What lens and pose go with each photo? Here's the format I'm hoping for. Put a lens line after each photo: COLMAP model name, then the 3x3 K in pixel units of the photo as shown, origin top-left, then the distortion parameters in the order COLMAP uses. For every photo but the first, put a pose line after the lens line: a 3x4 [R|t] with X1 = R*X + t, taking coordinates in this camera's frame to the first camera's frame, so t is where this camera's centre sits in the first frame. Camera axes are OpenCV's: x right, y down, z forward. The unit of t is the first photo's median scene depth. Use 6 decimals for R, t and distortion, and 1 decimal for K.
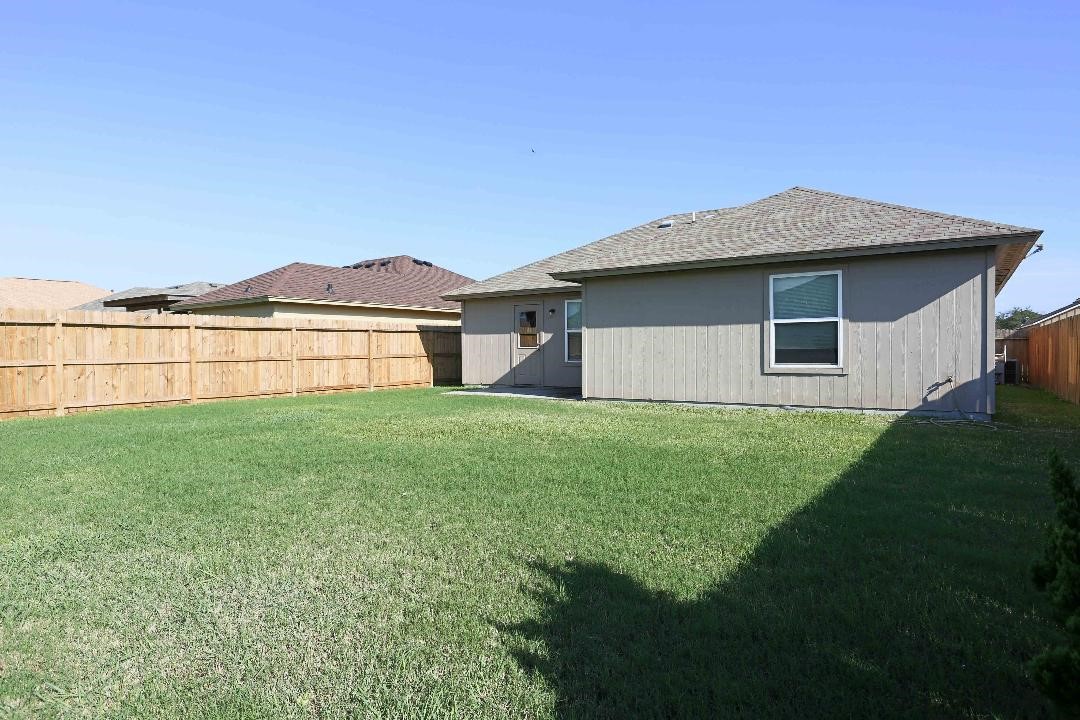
lens RADIAL K [[658.8, 0, 540.0], [0, 658.8, 360.0], [0, 0, 1]] dist [-0.056441, 0.046381]
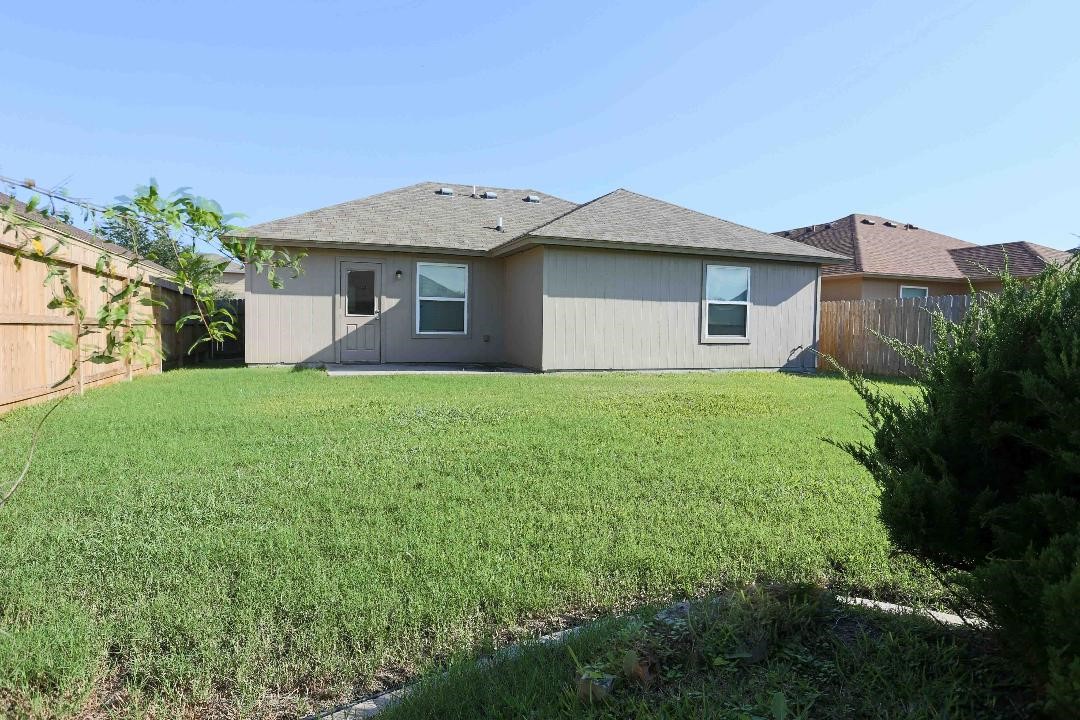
lens RADIAL K [[658.8, 0, 540.0], [0, 658.8, 360.0], [0, 0, 1]] dist [-0.056441, 0.046381]
pose [[0.536199, -0.020061, 0.843853, -0.774103], [-0.003888, 0.999648, 0.026235, 0.018580], [-0.844082, -0.017349, 0.535933, 0.526287]]
